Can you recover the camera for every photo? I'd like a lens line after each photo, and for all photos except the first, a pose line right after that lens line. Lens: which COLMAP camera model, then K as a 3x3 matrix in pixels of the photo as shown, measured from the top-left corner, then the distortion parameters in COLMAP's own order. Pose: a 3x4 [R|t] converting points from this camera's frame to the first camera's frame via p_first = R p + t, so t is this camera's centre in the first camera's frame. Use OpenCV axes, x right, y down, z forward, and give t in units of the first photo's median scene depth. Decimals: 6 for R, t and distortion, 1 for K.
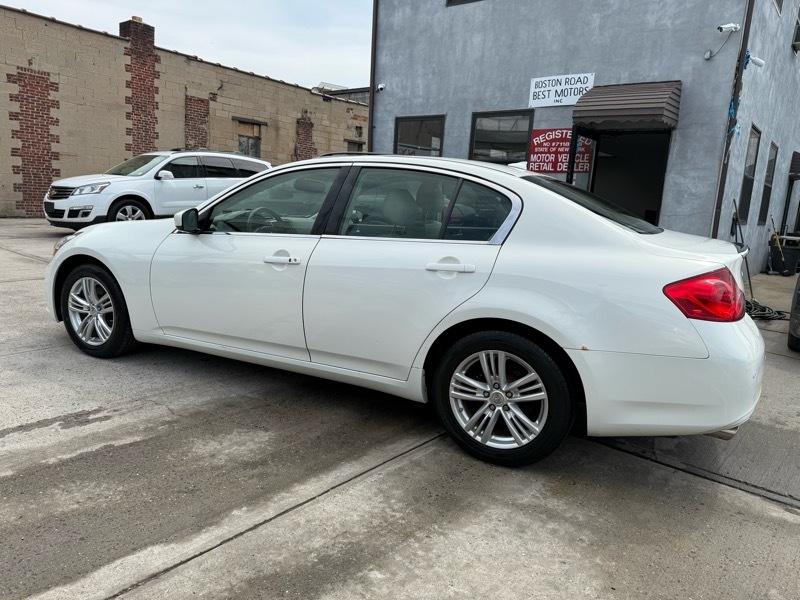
lens RADIAL K [[561.8, 0, 399.6], [0, 561.8, 297.0], [0, 0, 1]] dist [0.029684, -0.040524]
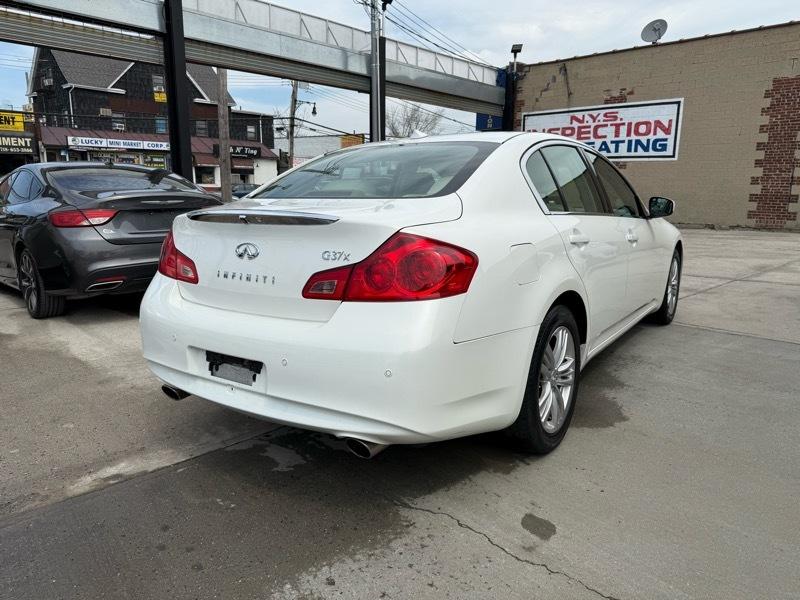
lens RADIAL K [[566.5, 0, 399.1], [0, 566.5, 295.8], [0, 0, 1]] dist [0.021593, -0.027565]
pose [[-0.145541, 0.126234, -0.981266, 0.477283], [-0.184159, 0.971036, 0.152233, -0.048384], [0.972061, 0.202865, -0.118078, 0.472590]]
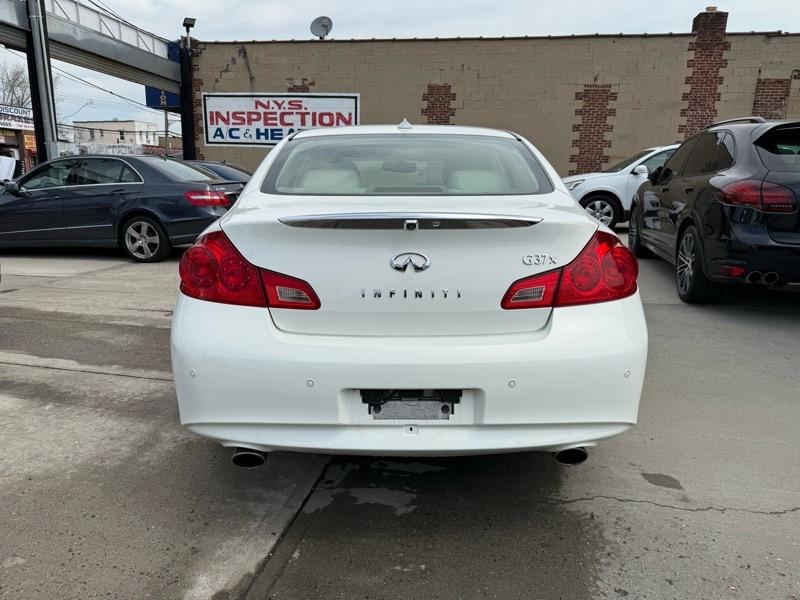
lens RADIAL K [[566.5, 0, 399.1], [0, 566.5, 295.8], [0, 0, 1]] dist [0.021593, -0.027565]
pose [[0.450544, 0.134533, -0.882559, 0.417064], [-0.145692, 0.986407, 0.075988, -0.017836], [0.880786, 0.094346, 0.464020, 0.260613]]
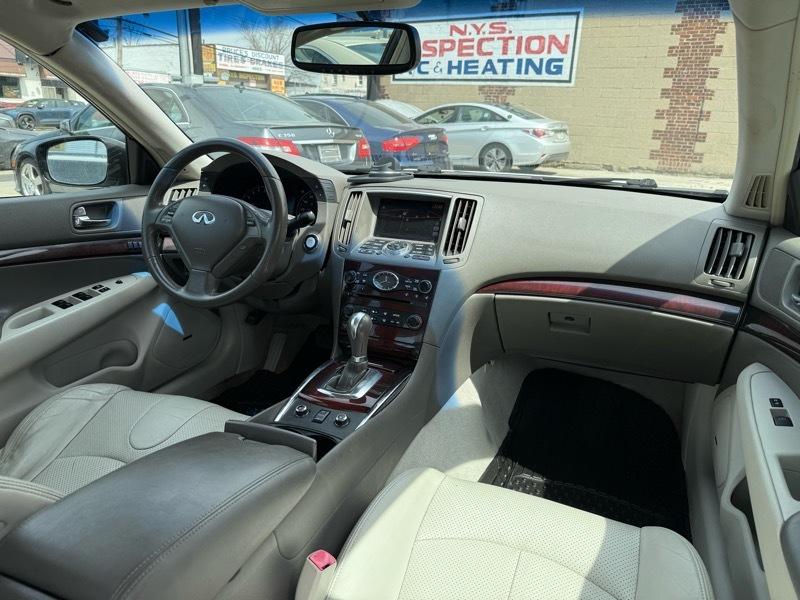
lens RADIAL K [[561.8, 0, 399.6], [0, 561.8, 297.0], [0, 0, 1]] dist [0.029684, -0.040524]
pose [[0.069341, 0.250005, -0.965758, 0.042844], [-0.200854, 0.951762, 0.231961, -0.079761], [0.977164, 0.177892, 0.116210, 0.507992]]
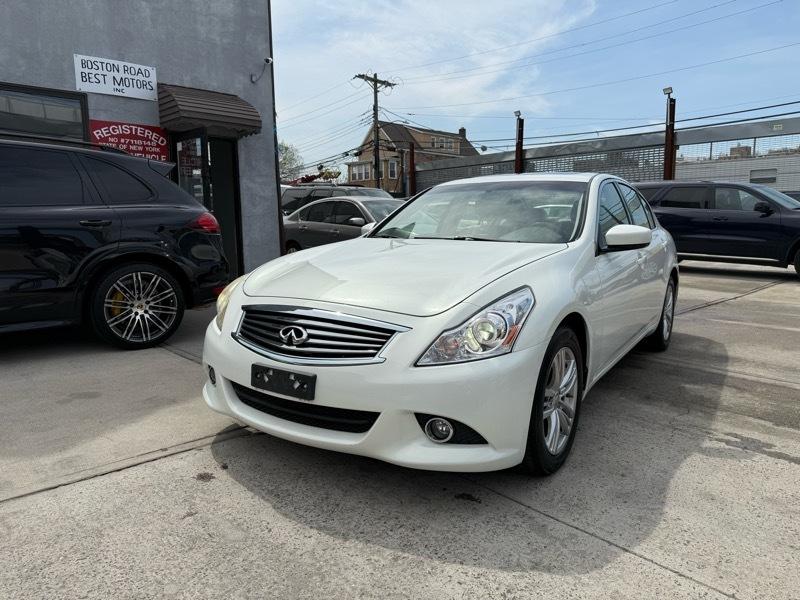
lens RADIAL K [[561.8, 0, 399.6], [0, 561.8, 297.0], [0, 0, 1]] dist [0.029684, -0.040524]
pose [[0.127018, -0.193103, 0.972922, -0.575632], [0.186055, 0.968095, 0.167855, -0.113219], [-0.974295, 0.159697, 0.158893, 0.519006]]
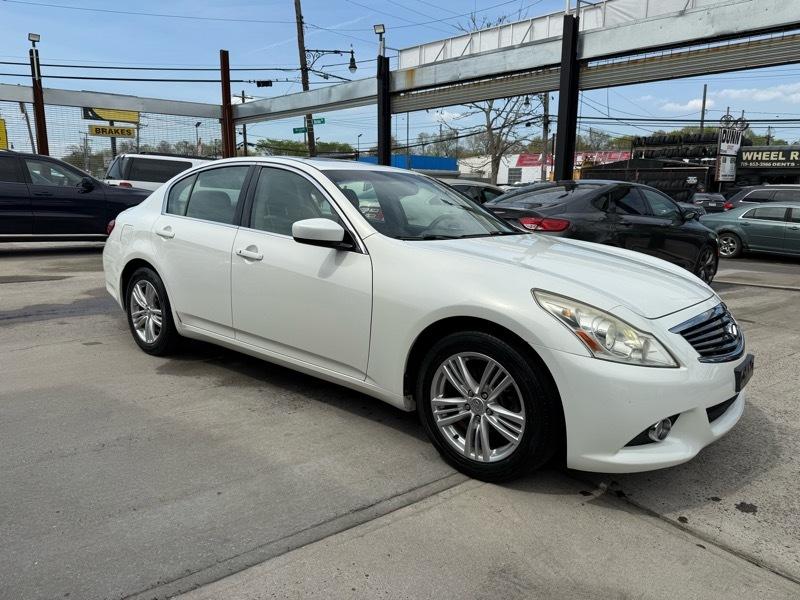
lens RADIAL K [[559.0, 0, 401.1], [0, 559.0, 300.2], [0, 0, 1]] dist [0.027153, -0.034731]
pose [[-0.969375, -0.117449, 0.215680, -0.189262], [-0.031130, 0.929908, 0.366473, -0.182870], [-0.243604, 0.348536, -0.905085, 0.949195]]
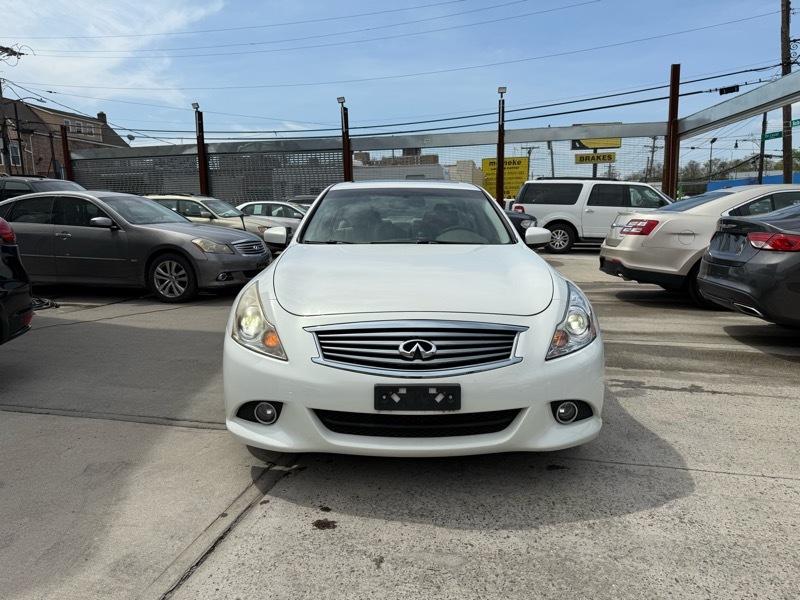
lens RADIAL K [[561.8, 0, 399.6], [0, 561.8, 297.0], [0, 0, 1]] dist [0.029684, -0.040524]
pose [[-0.454132, -0.184980, 0.871520, -0.540861], [0.140938, 0.950976, 0.275285, -0.159331], [-0.879716, 0.247846, -0.405798, 0.737347]]
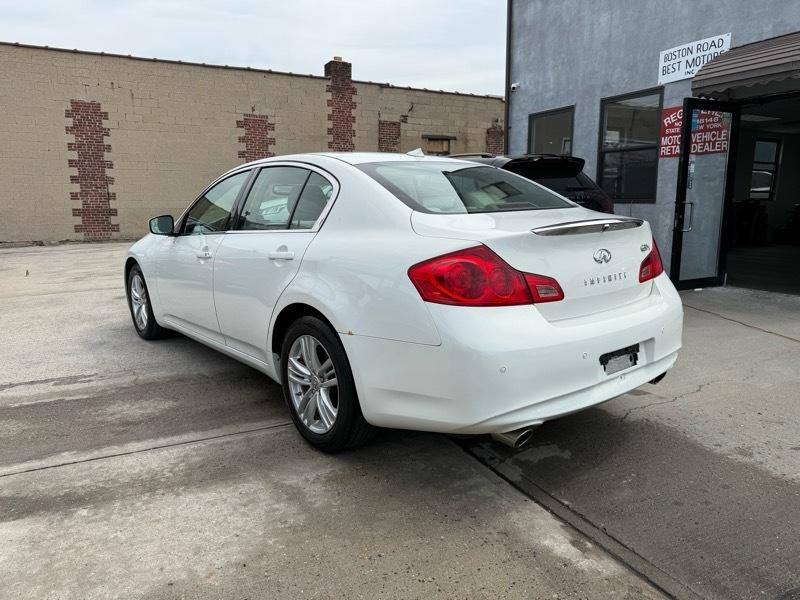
lens RADIAL K [[561.8, 0, 399.6], [0, 561.8, 297.0], [0, 0, 1]] dist [0.029684, -0.040524]
pose [[0.909067, 0.004417, -0.416626, 0.248036], [-0.012594, 0.999778, -0.016880, 0.013516], [0.416459, 0.020592, 0.908921, 0.047268]]
